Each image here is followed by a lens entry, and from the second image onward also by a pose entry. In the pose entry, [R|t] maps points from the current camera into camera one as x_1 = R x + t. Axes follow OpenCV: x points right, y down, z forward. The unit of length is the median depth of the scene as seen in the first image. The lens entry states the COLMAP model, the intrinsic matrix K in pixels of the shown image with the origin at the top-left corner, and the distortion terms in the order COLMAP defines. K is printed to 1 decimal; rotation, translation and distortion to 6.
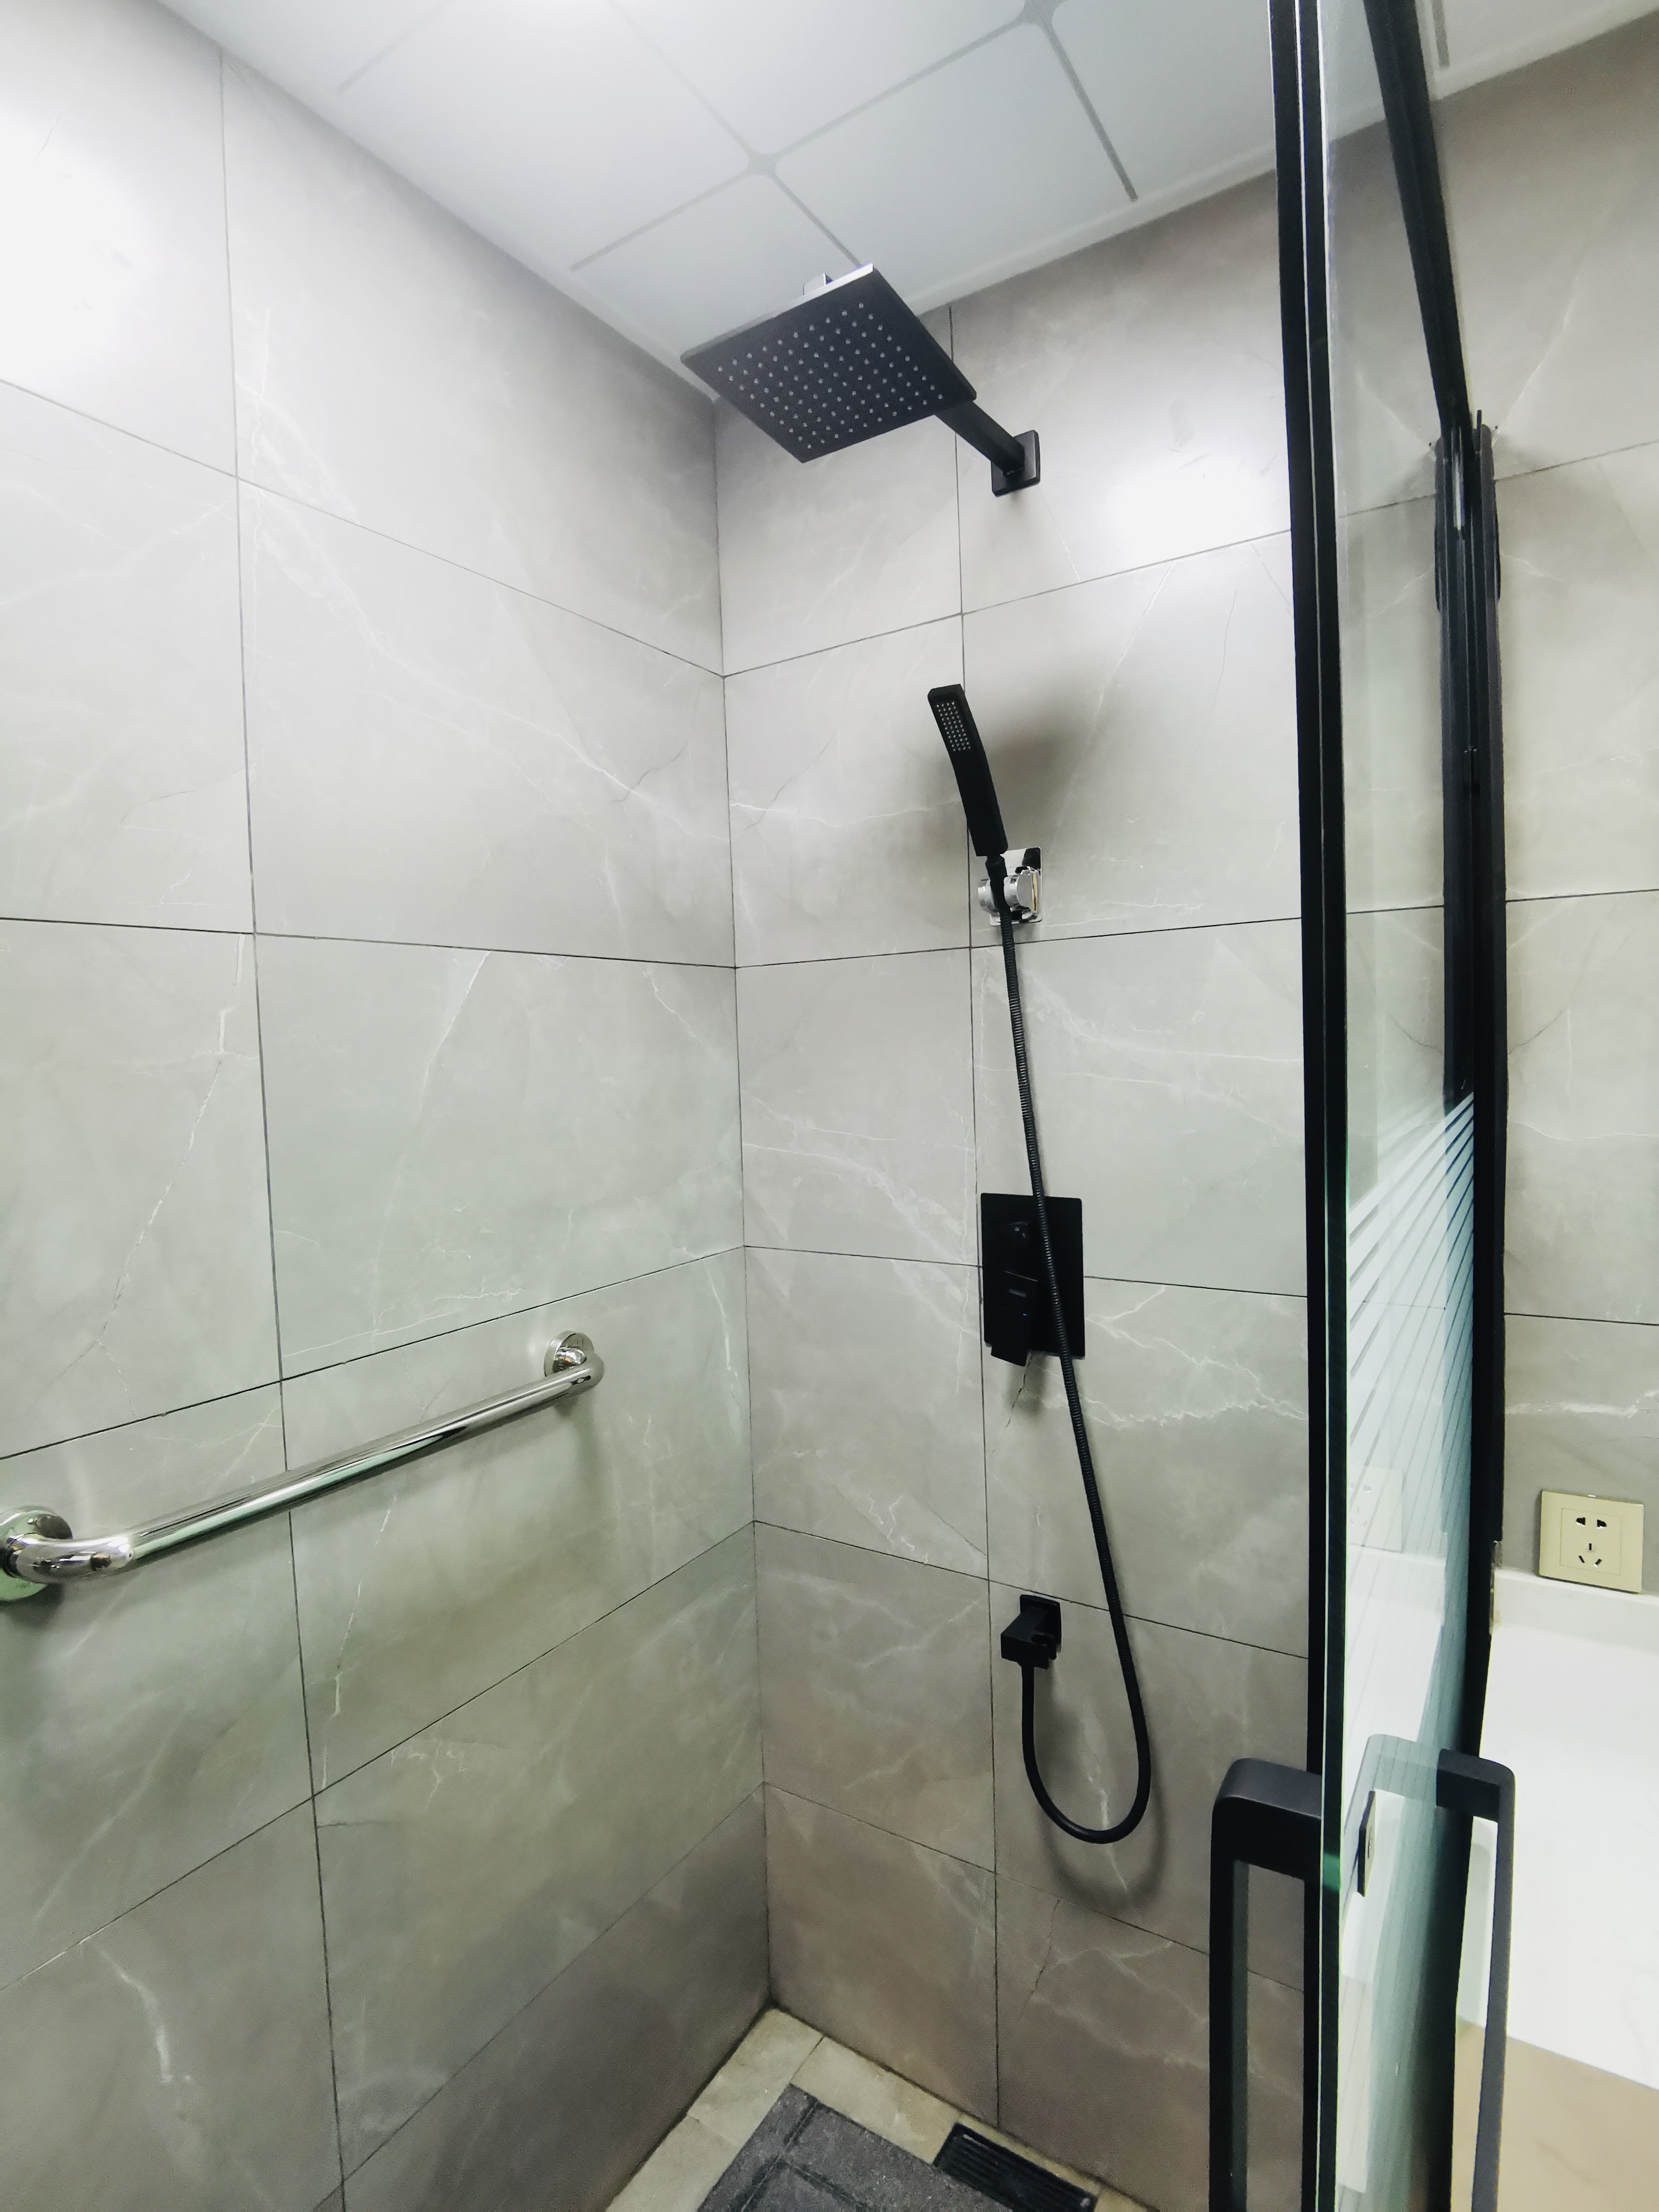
lens RADIAL K [[1107.2, 0, 829.5], [0, 1107.2, 1106.0], [0, 0, 1]] dist [-0.011197, -0.000285]
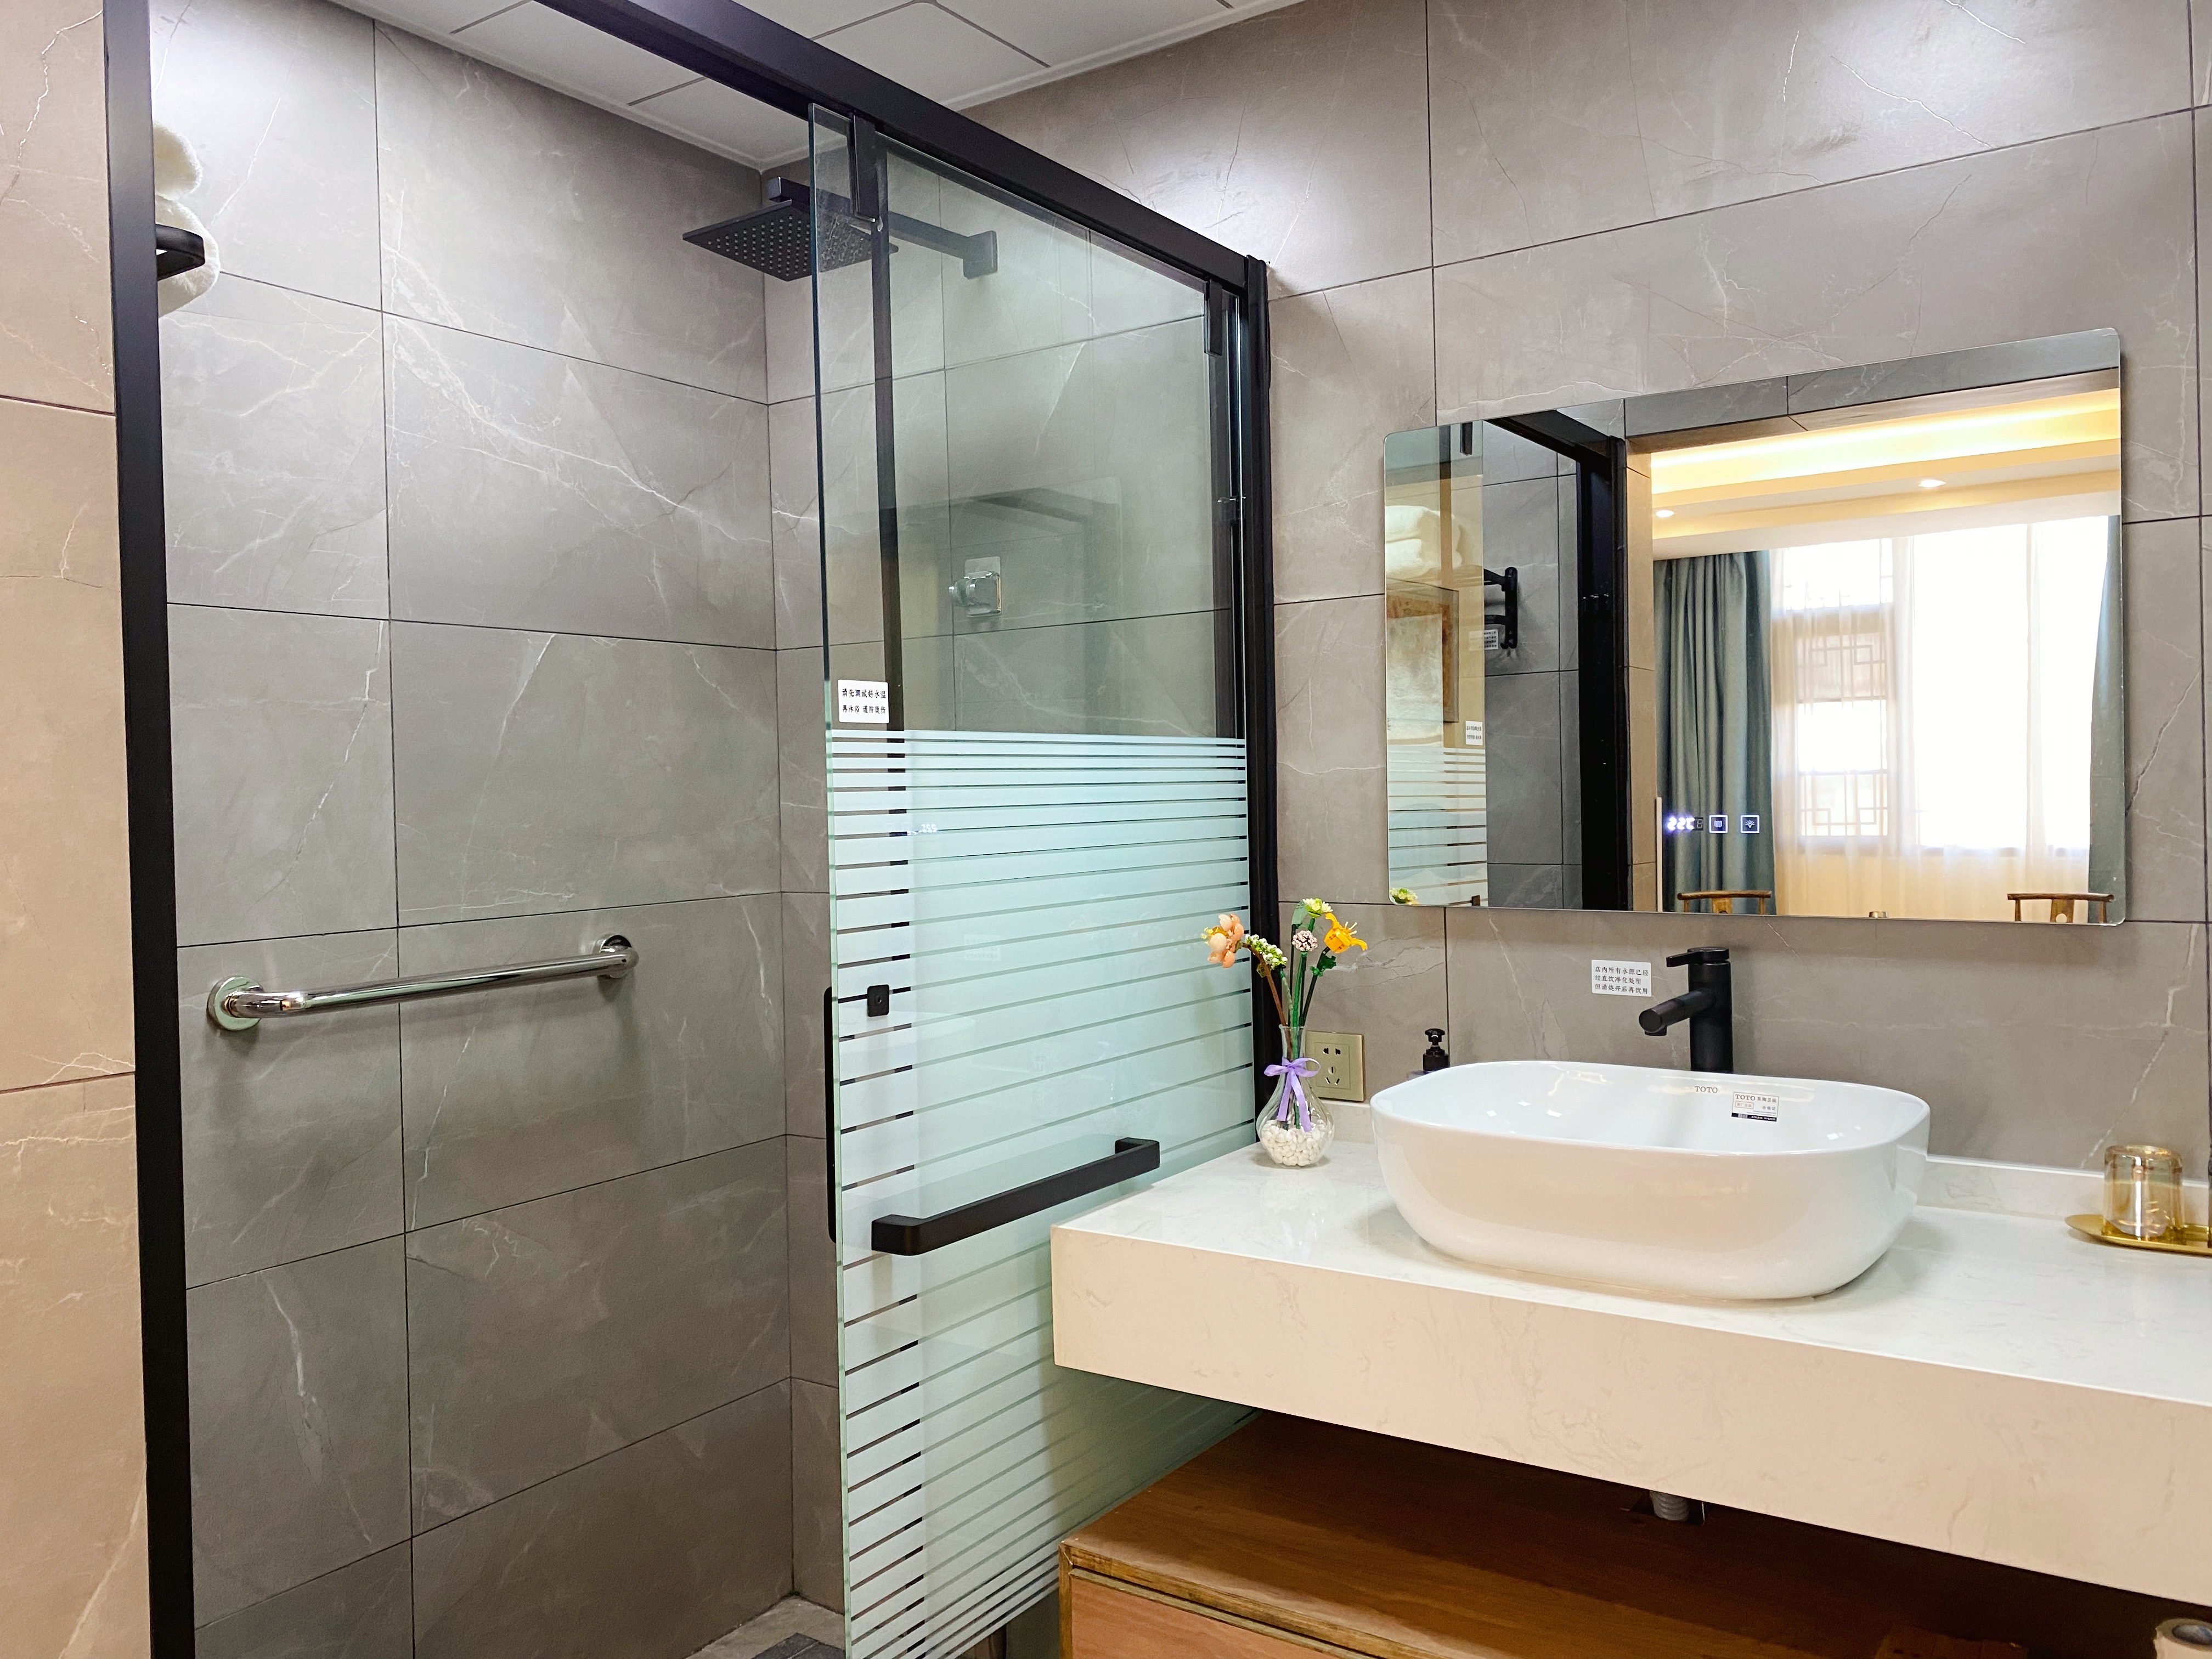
lens RADIAL K [[1762.6, 0, 1130.0], [0, 1762.6, 813.3], [0, 0, 1]] dist [-0.001584, 0.089739]
pose [[0.999645, 0.010906, -0.024316, 0.423398], [-0.011925, 0.999041, -0.042128, 0.152213], [0.023833, 0.042403, 0.998816, -1.058975]]
